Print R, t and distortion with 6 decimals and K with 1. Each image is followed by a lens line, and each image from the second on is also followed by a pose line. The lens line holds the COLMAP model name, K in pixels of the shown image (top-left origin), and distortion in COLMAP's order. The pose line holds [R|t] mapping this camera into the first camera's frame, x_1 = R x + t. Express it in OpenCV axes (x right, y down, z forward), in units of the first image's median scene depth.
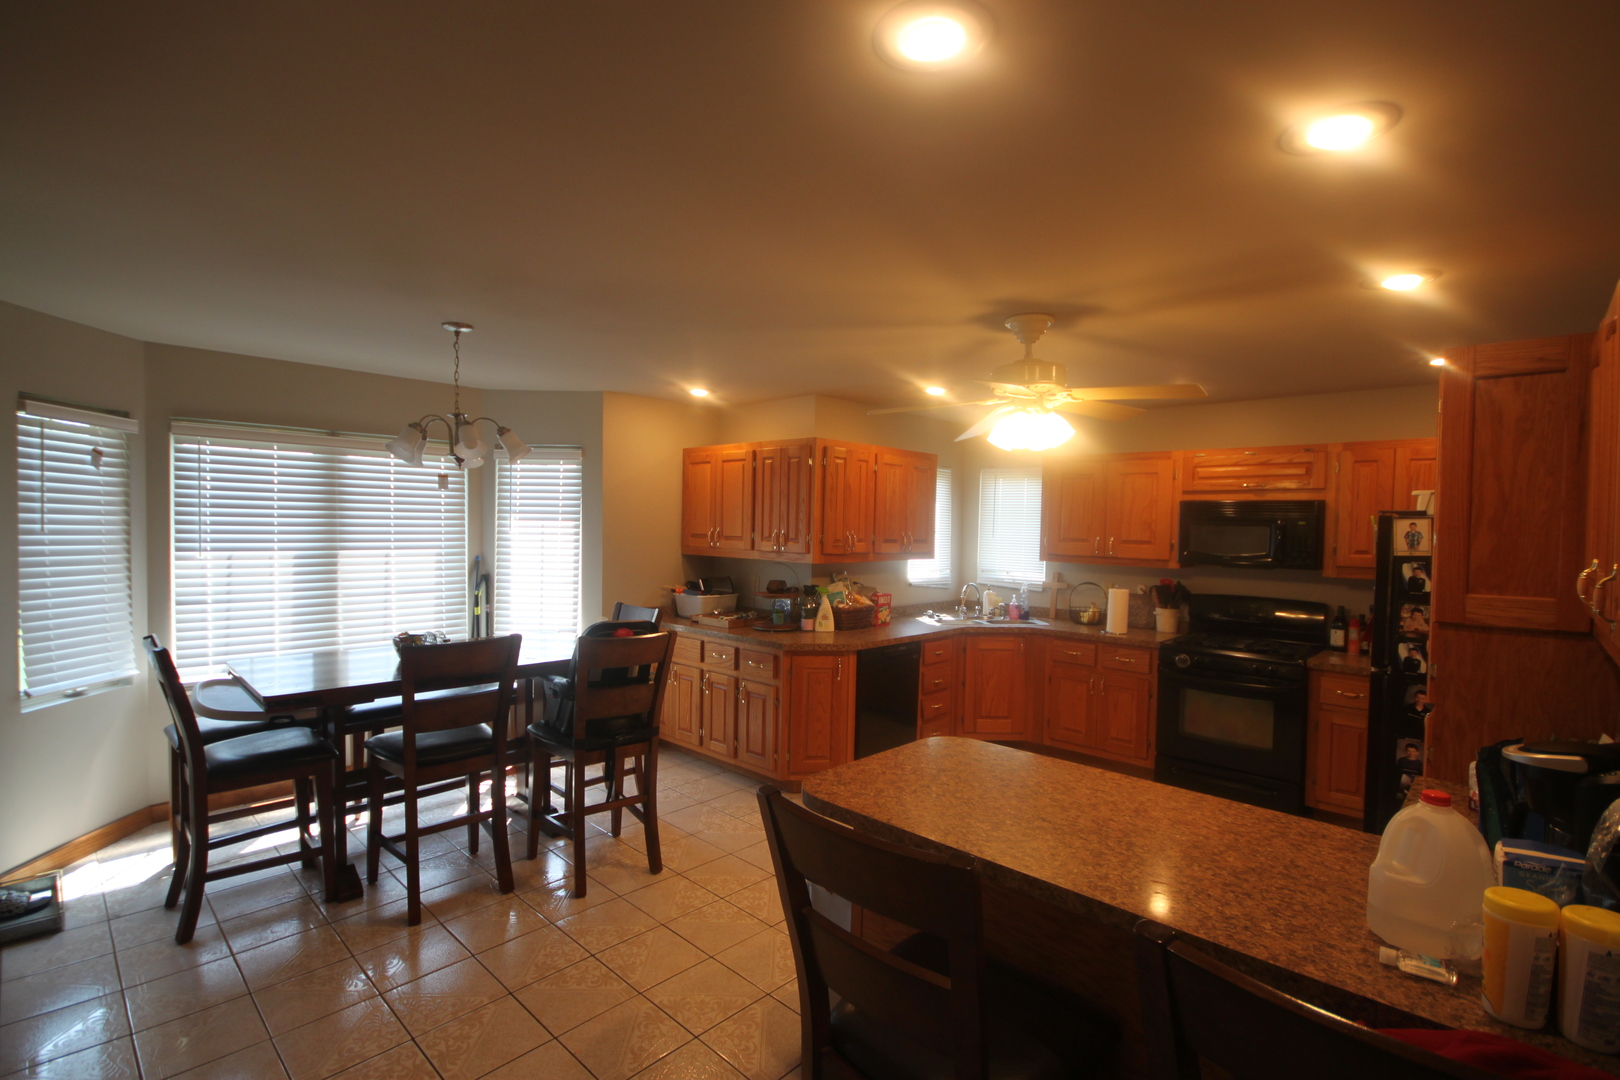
lens RADIAL K [[754.8, 0, 810.0], [0, 754.8, 540.0], [0, 0, 1]] dist [-0.001867, -0.000141]
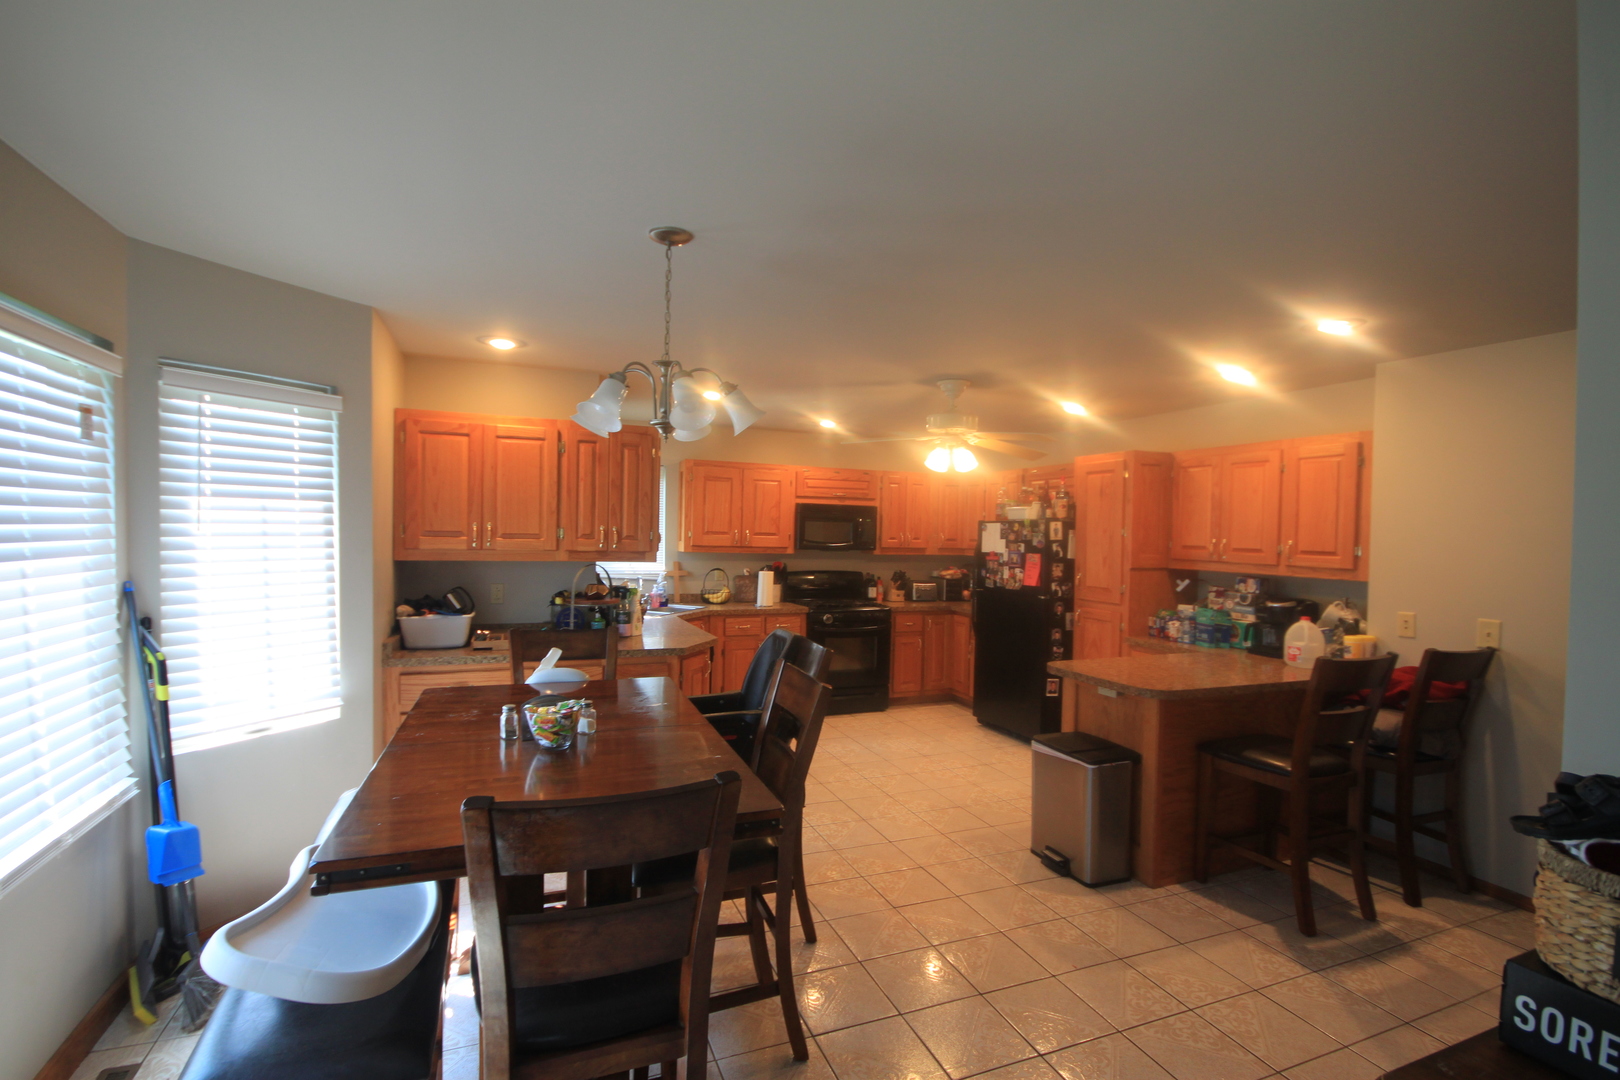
lens RADIAL K [[754.8, 0, 810.0], [0, 754.8, 540.0], [0, 0, 1]] dist [-0.001867, -0.000141]
pose [[0.415342, -0.020164, 0.909442, -0.733903], [0.006793, 0.999795, 0.019065, -0.011835], [-0.909640, -0.001741, 0.415394, 0.416914]]
